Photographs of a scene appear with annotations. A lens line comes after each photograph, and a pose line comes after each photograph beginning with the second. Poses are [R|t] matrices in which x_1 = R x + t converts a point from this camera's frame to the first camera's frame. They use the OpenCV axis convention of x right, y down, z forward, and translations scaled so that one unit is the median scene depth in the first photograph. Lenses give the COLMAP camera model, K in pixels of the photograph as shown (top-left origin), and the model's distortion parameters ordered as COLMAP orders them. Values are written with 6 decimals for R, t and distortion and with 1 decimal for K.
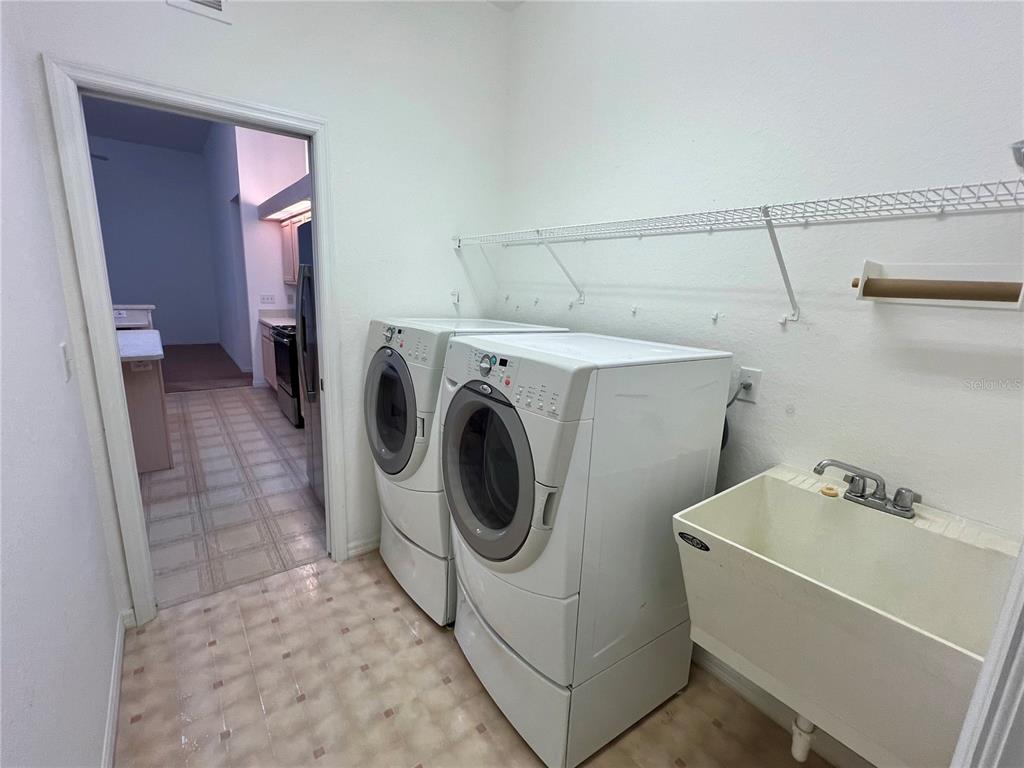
lens RADIAL K [[448.5, 0, 511.4], [0, 448.5, 382.8], [0, 0, 1]] dist [-0.001202, -0.000155]
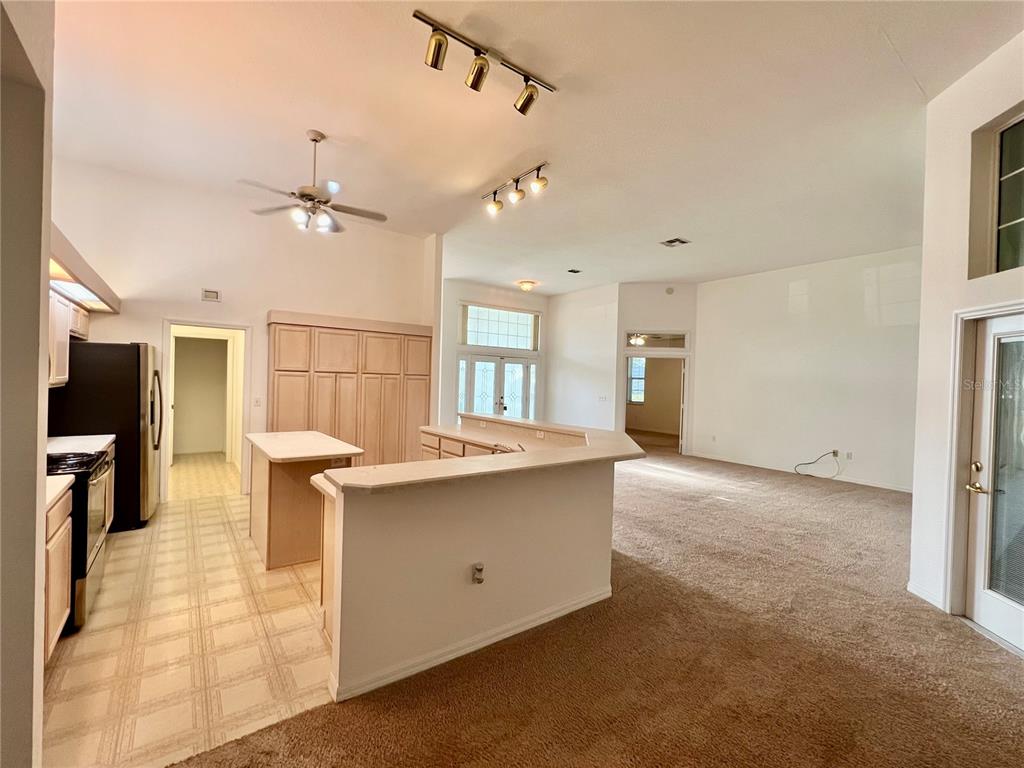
lens RADIAL K [[448.5, 0, 509.8], [0, 448.5, 383.7], [0, 0, 1]] dist [-0.001202, -0.000155]
pose [[-0.997484, -0.068560, 0.018021, -2.430987], [-0.062702, 0.971896, 0.226908, -0.892794], [-0.033071, 0.225207, -0.973749, 3.460153]]
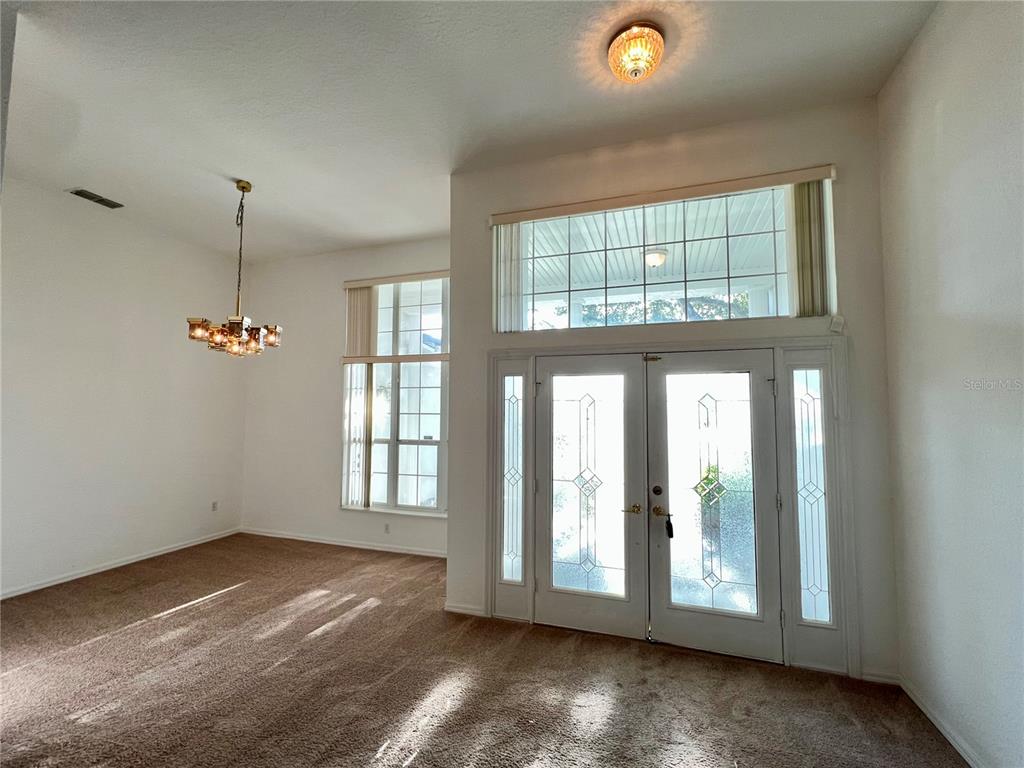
lens RADIAL K [[448.5, 0, 511.0], [0, 448.5, 384.3], [0, 0, 1]] dist [-0.001202, -0.000155]
pose [[-0.550830, 0.008650, 0.834573, -3.287393], [0.155261, 0.983554, 0.092281, -0.114535], [-0.820049, 0.180408, -0.543114, -0.455165]]
